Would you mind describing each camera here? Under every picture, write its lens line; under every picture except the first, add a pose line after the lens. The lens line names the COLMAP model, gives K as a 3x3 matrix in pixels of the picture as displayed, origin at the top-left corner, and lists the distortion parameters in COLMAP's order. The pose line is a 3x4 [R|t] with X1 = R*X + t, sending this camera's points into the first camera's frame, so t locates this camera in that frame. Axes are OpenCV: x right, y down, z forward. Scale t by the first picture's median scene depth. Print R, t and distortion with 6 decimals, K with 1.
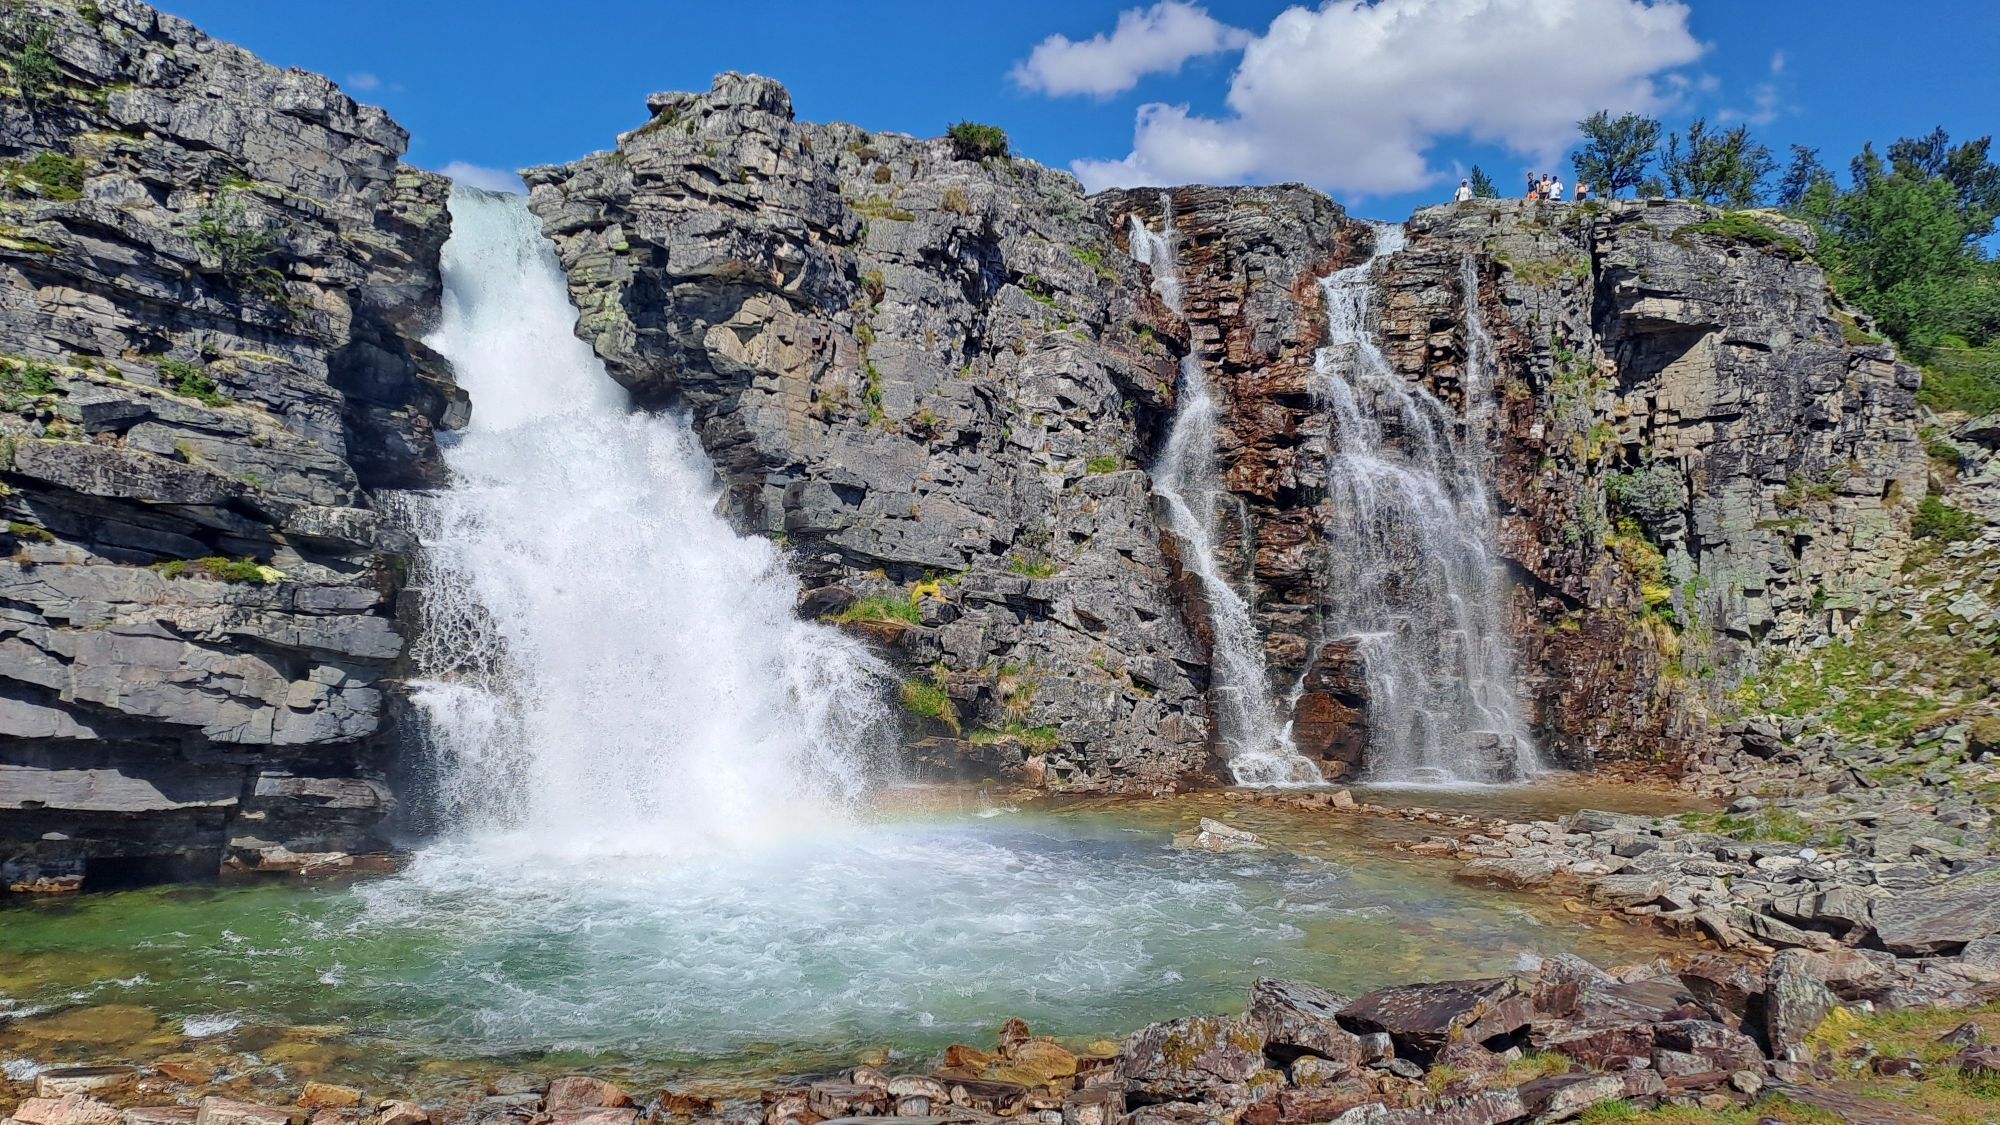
lens RADIAL K [[1465.1, 0, 984.8], [0, 1465.1, 598.5], [0, 0, 1]] dist [0.114436, -0.123296]
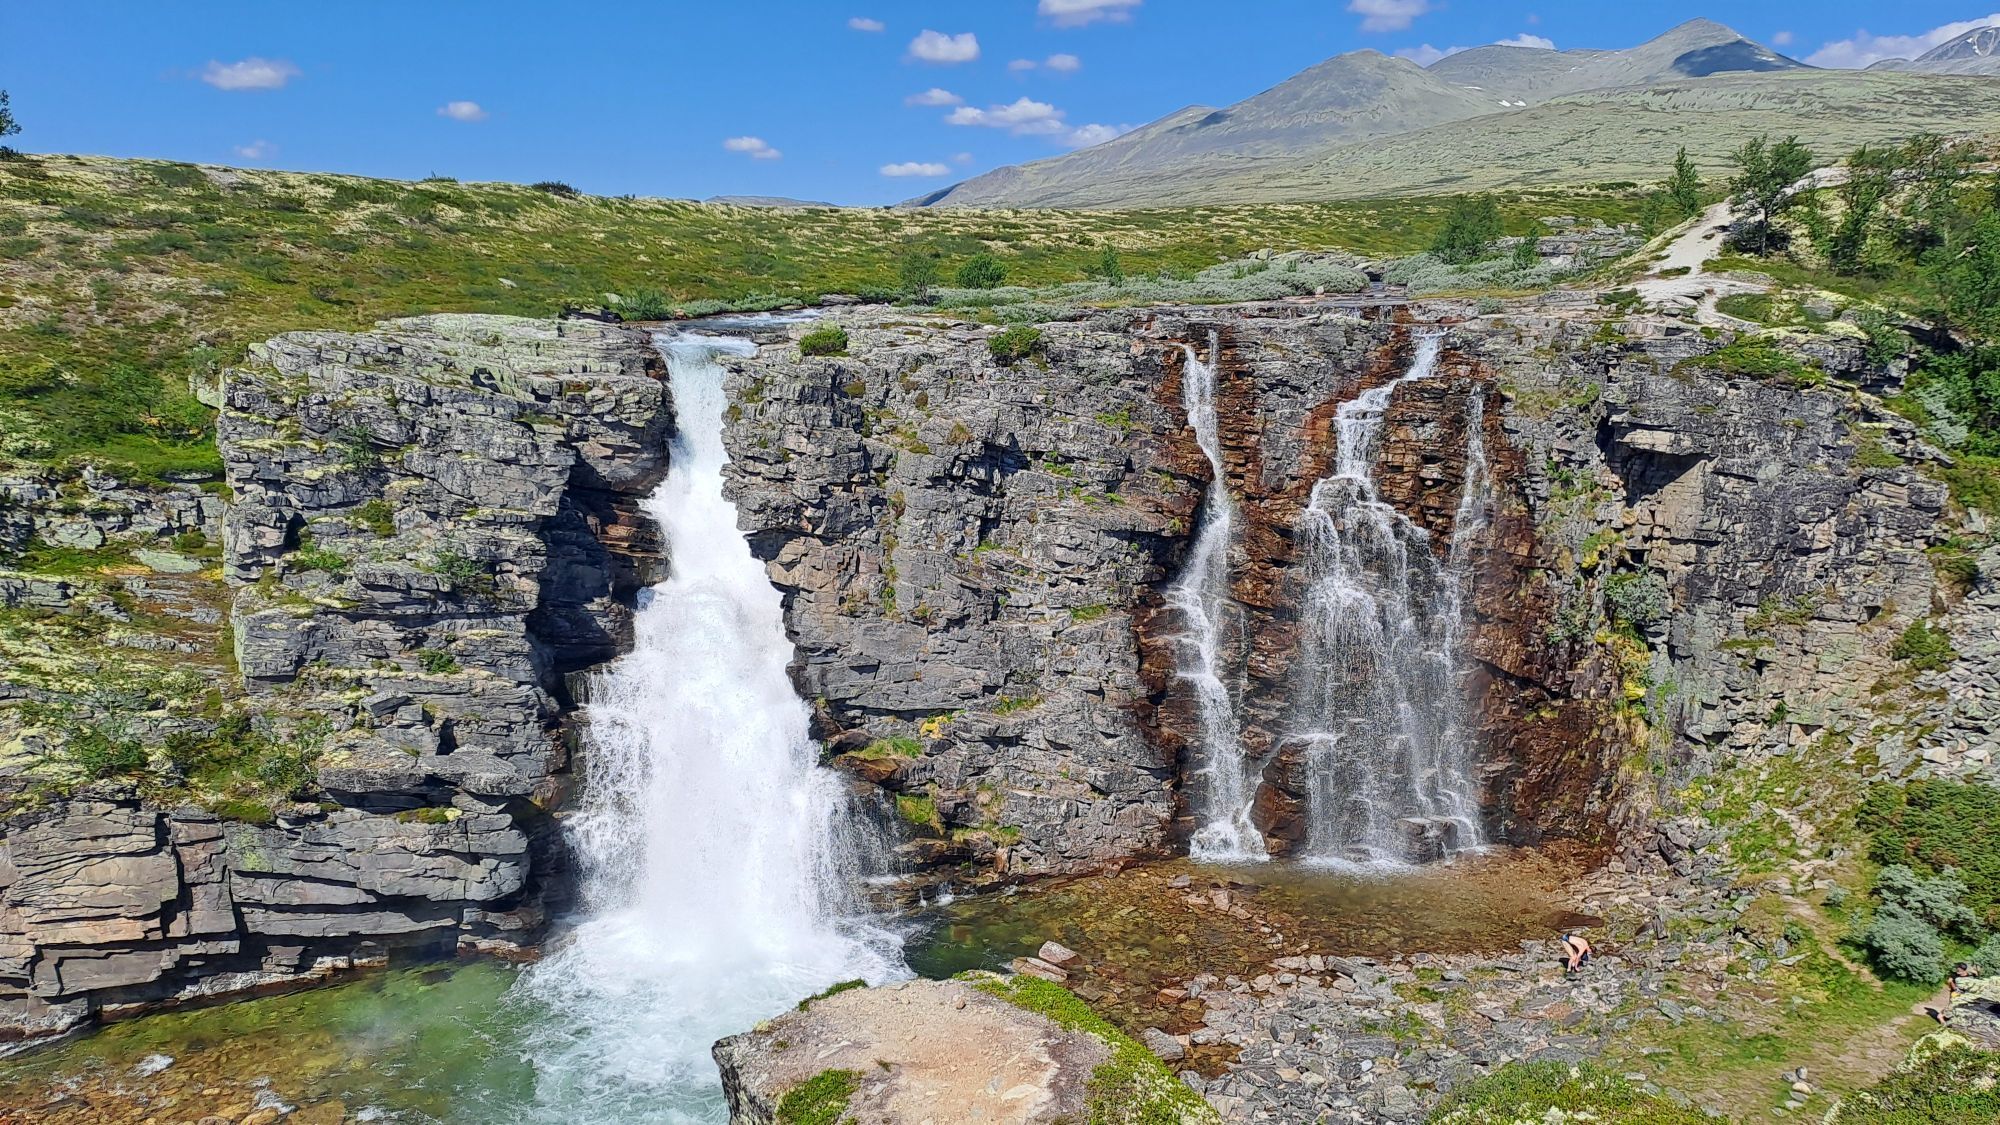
lens RADIAL K [[1465.1, 0, 993.3], [0, 1465.1, 589.9], [0, 0, 1]] dist [0.114436, -0.123296]
pose [[0.933502, 0.043495, -0.355926, 0.458701], [0.031719, 0.978708, 0.202791, -0.373967], [0.357168, -0.200595, 0.912246, -0.218773]]
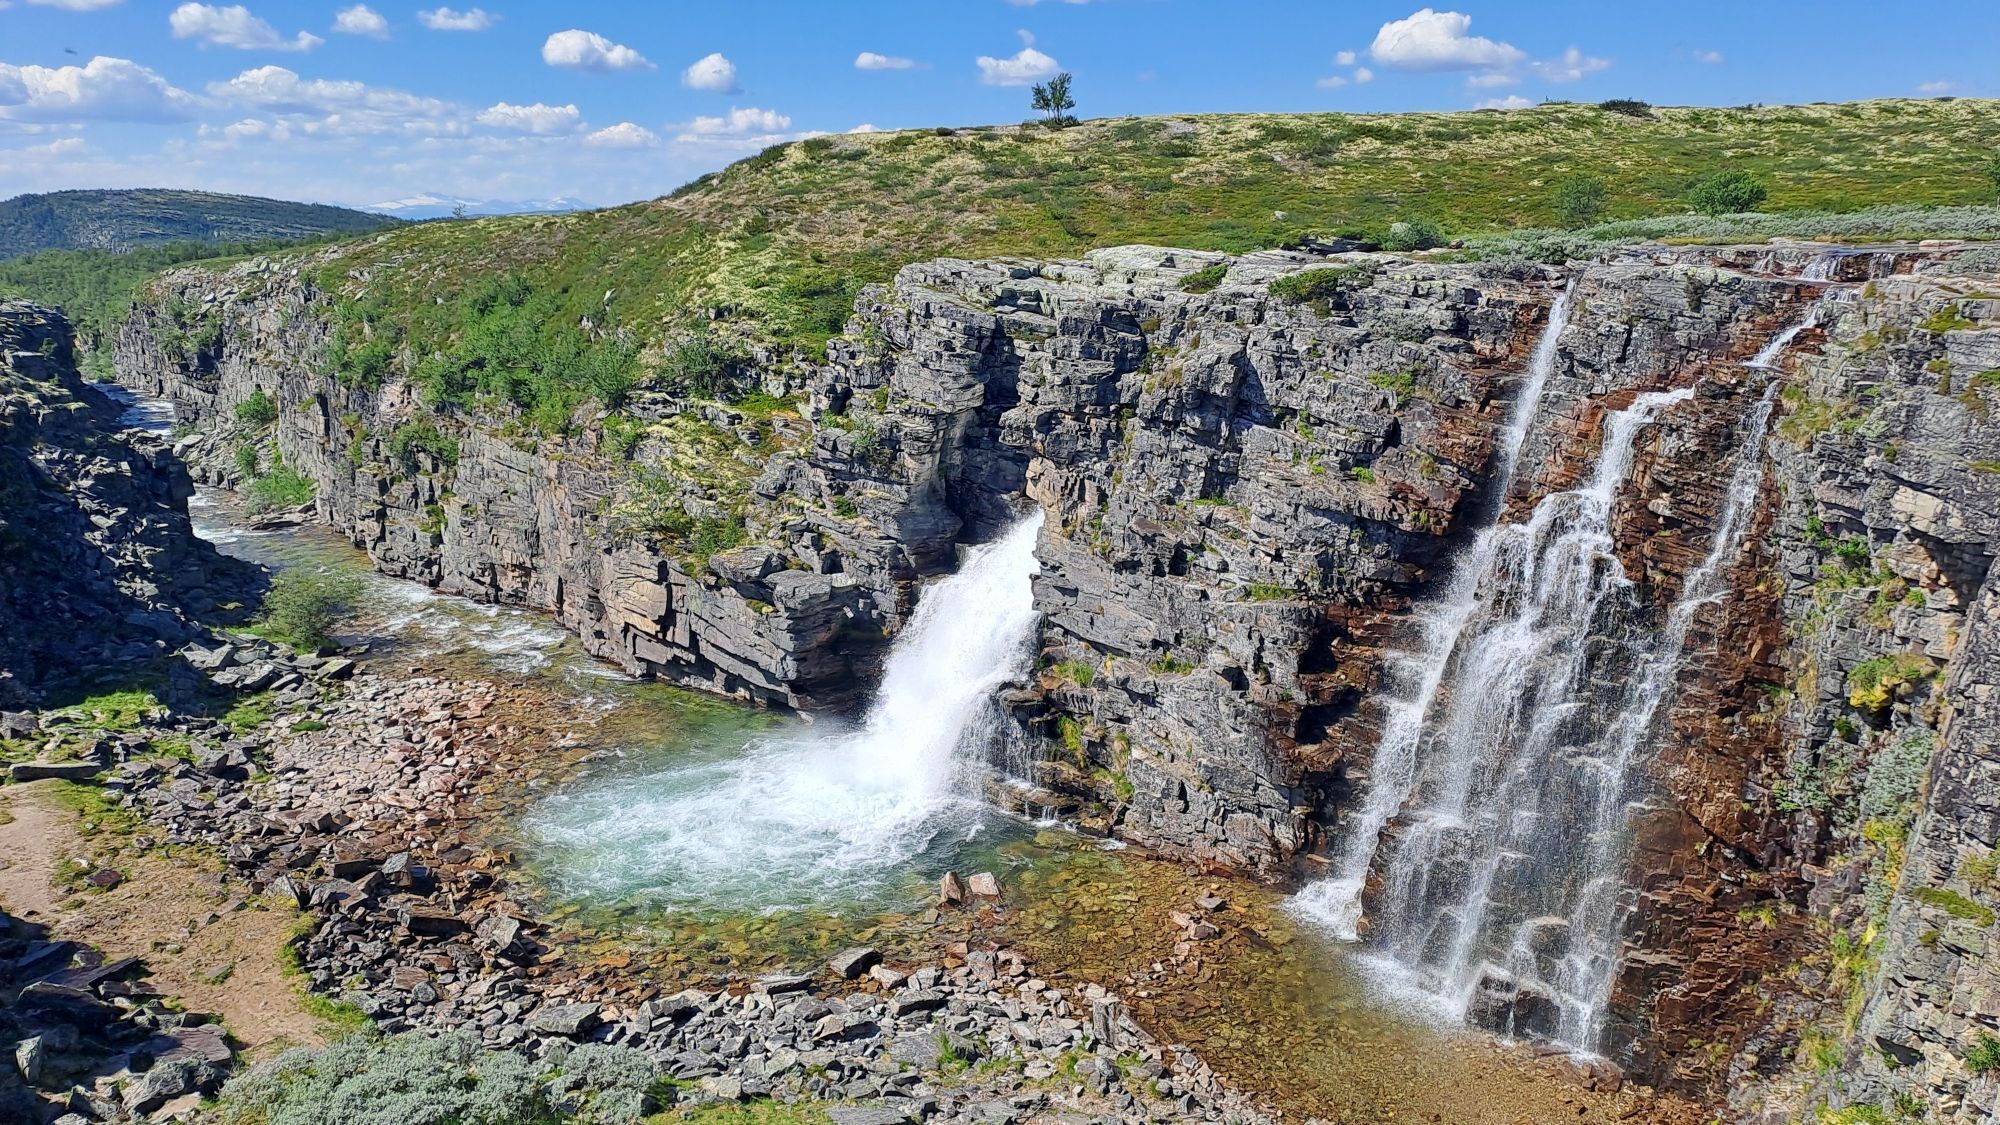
lens RADIAL K [[1465.1, 0, 992.0], [0, 1465.1, 562.4], [0, 0, 1]] dist [0.114436, -0.123296]
pose [[0.139386, 0.203200, -0.969165, 1.165001], [0.020405, 0.977922, 0.207970, -0.357581], [0.990028, -0.048764, 0.132162, 0.621826]]
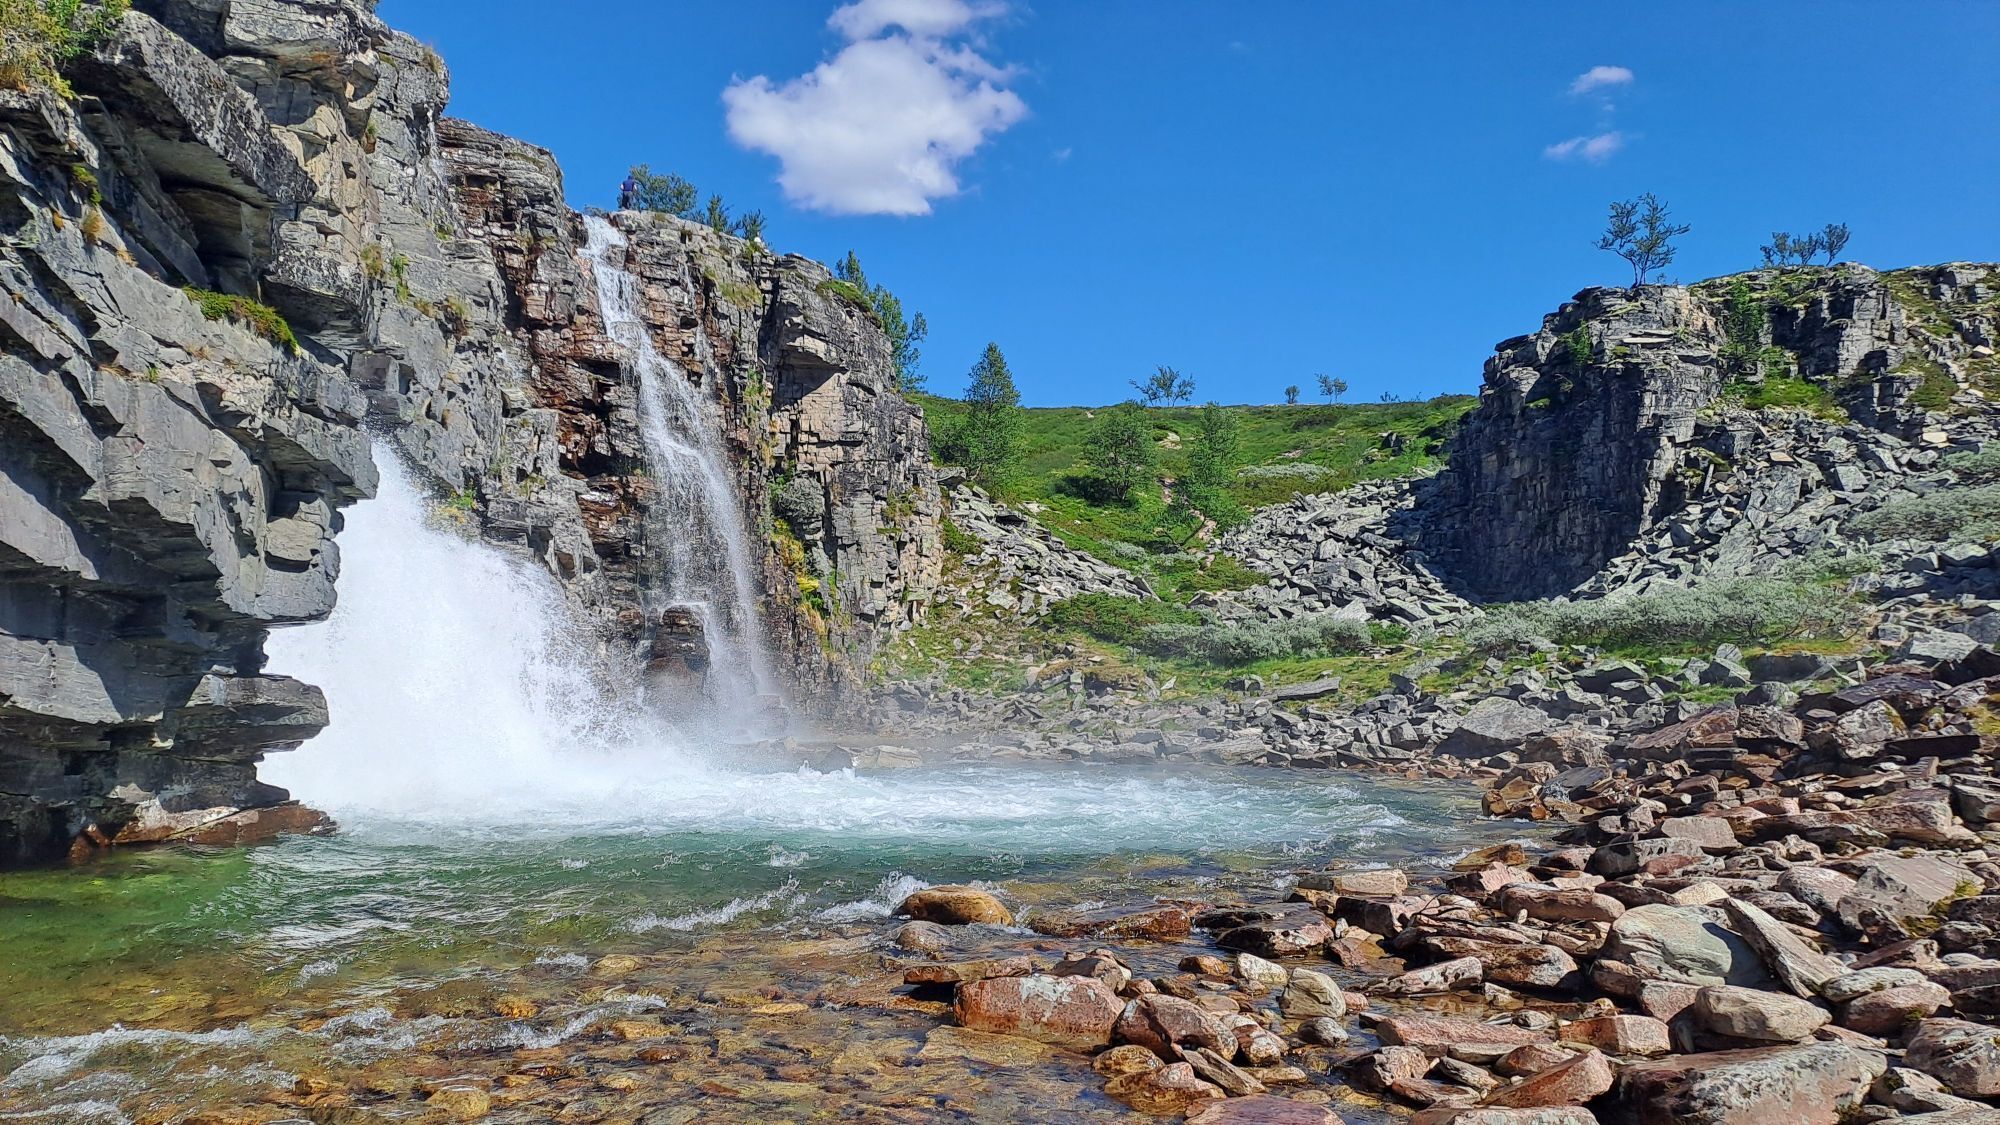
lens RADIAL K [[1465.1, 0, 992.2], [0, 1465.1, 568.1], [0, 0, 1]] dist [0.114436, -0.123296]
pose [[0.582361, 0.055208, 0.811054, -0.476622], [-0.003998, 0.997874, -0.065054, 0.069271], [-0.812921, 0.034642, 0.581343, 0.236330]]
